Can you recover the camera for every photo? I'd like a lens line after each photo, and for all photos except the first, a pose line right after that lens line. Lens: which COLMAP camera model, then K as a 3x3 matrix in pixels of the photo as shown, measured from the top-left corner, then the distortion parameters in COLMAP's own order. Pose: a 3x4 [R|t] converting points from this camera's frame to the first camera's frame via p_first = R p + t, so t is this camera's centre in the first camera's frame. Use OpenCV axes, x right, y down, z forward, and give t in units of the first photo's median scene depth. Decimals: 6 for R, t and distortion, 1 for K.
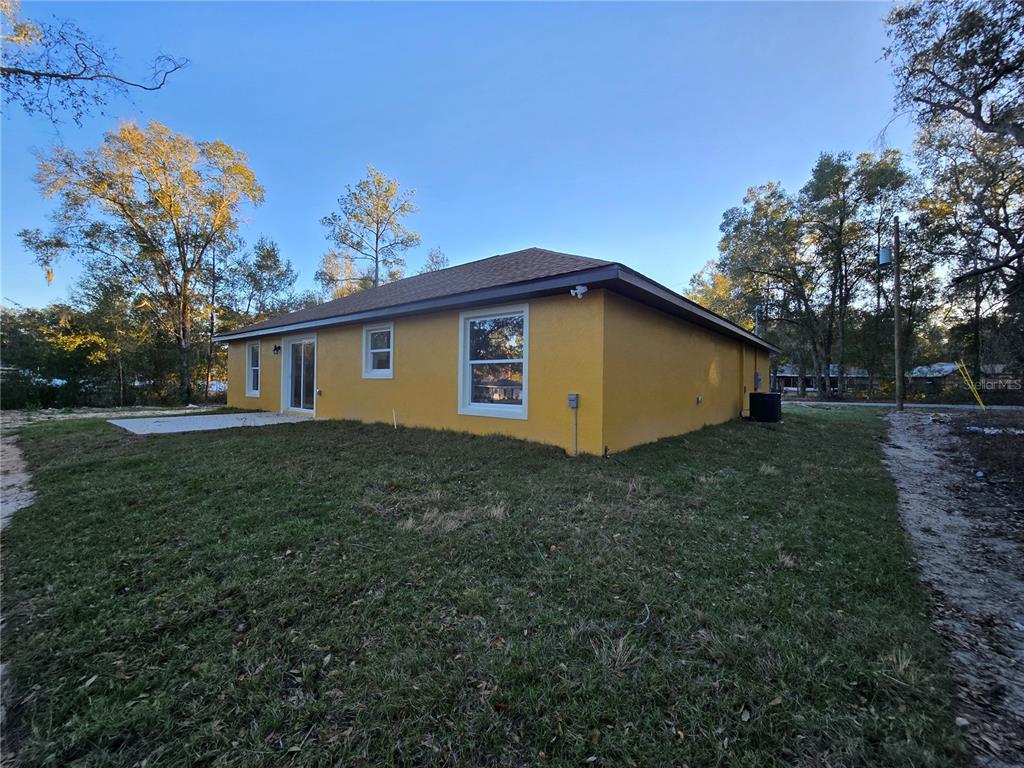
lens RADIAL K [[418.5, 0, 509.7], [0, 418.5, 383.8], [0, 0, 1]] dist [-0.010257, 0.002236]
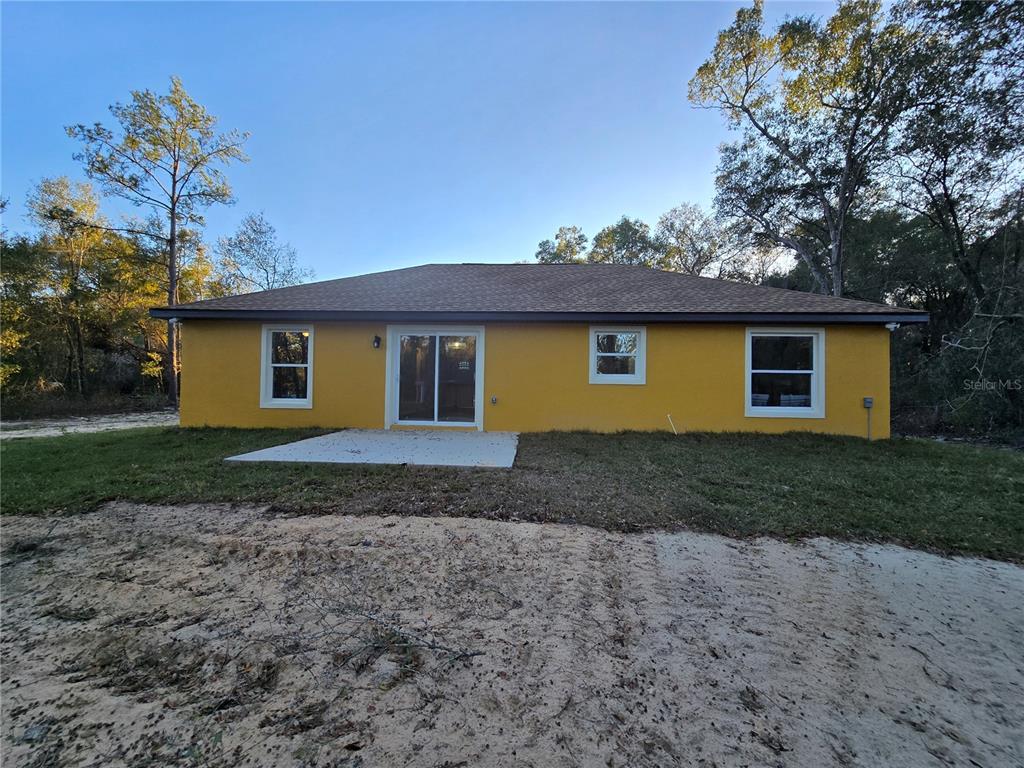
lens RADIAL K [[418.5, 0, 510.9], [0, 418.5, 382.4], [0, 0, 1]] dist [-0.010257, 0.002236]
pose [[0.807986, 0.008709, 0.589137, -1.026722], [-0.003856, 0.999948, -0.009493, -0.005721], [-0.589189, 0.005398, 0.807977, 0.364371]]
